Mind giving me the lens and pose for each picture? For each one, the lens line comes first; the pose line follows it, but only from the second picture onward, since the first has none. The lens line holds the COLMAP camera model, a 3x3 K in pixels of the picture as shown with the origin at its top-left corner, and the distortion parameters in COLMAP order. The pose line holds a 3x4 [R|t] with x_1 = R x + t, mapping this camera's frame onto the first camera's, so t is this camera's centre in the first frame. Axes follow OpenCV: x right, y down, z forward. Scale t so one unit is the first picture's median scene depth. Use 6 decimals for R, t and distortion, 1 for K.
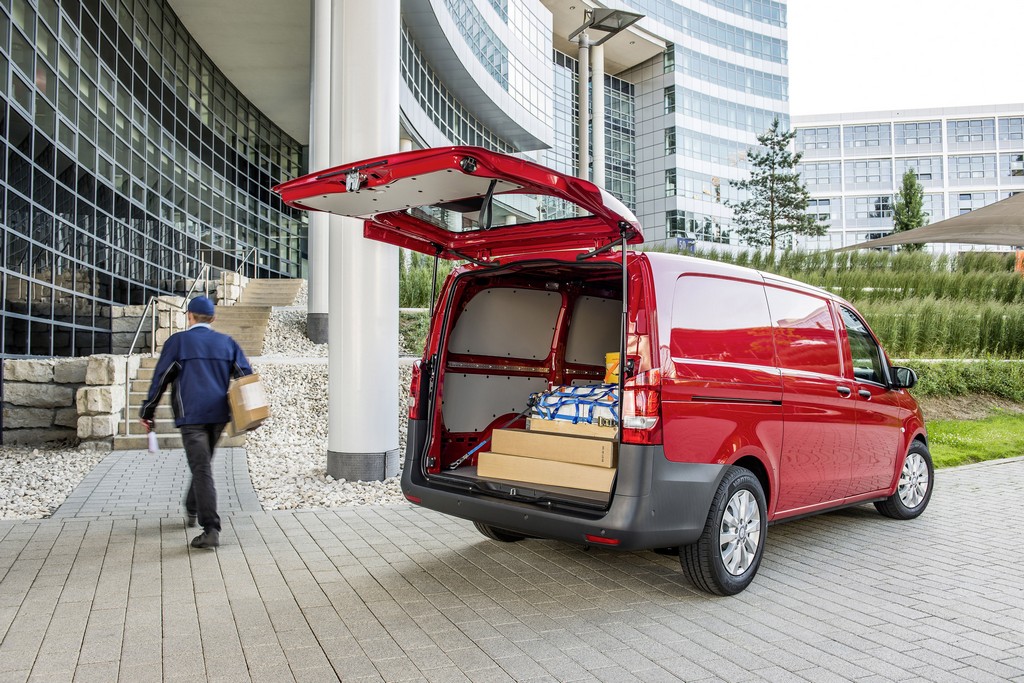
lens RADIAL K [[803.4, 0, 512.0], [0, 803.4, 341.5], [0, 0, 1]] dist [-0.018834, -0.010025]
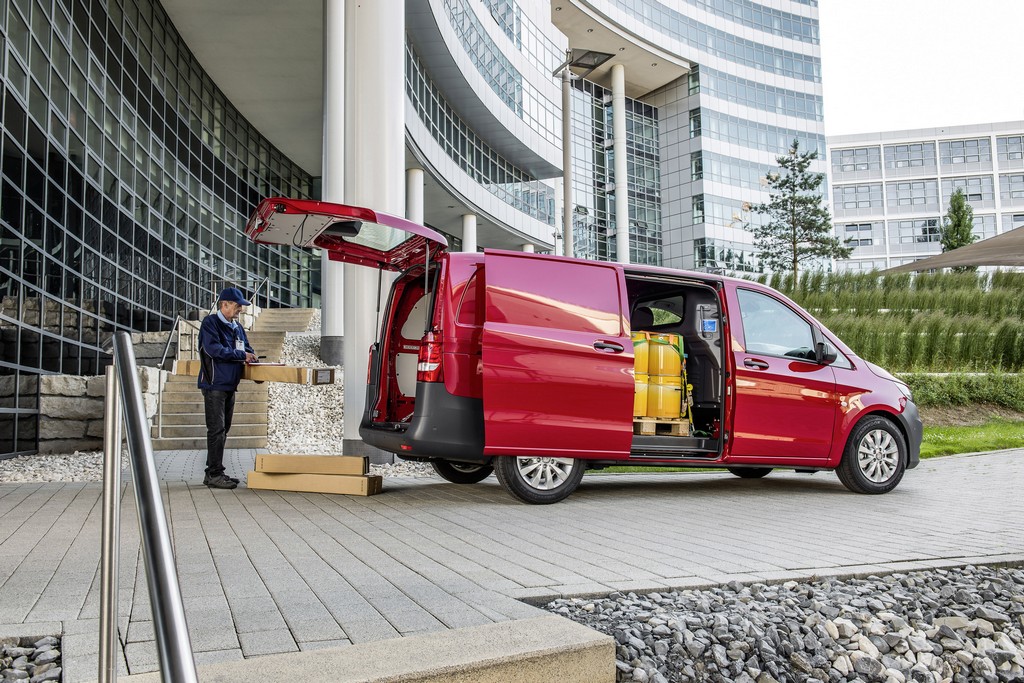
lens RADIAL K [[876.2, 0, 512.0], [0, 876.2, 341.5], [0, 0, 1]] dist [0.001539, -0.002885]
pose [[0.999487, -0.014001, -0.028791, 0.011796], [0.012487, 0.998563, -0.052119, 0.017280], [0.029480, 0.051733, 0.998226, -0.060446]]
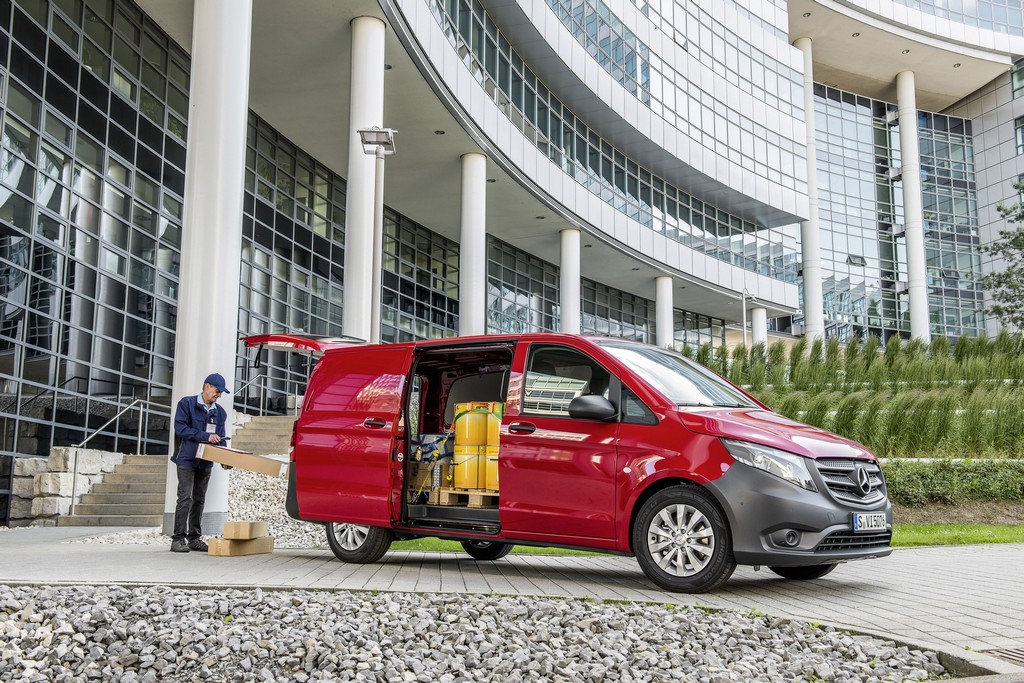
lens RADIAL K [[1095.7, 0, 512.0], [0, 1095.7, 341.5], [0, 0, 1]] dist [0.068712, -0.003256]
pose [[0.935484, -0.052880, -0.349391, 0.218151], [0.003674, 0.990142, -0.140019, 0.030569], [0.353351, 0.129702, 0.926456, -0.092216]]
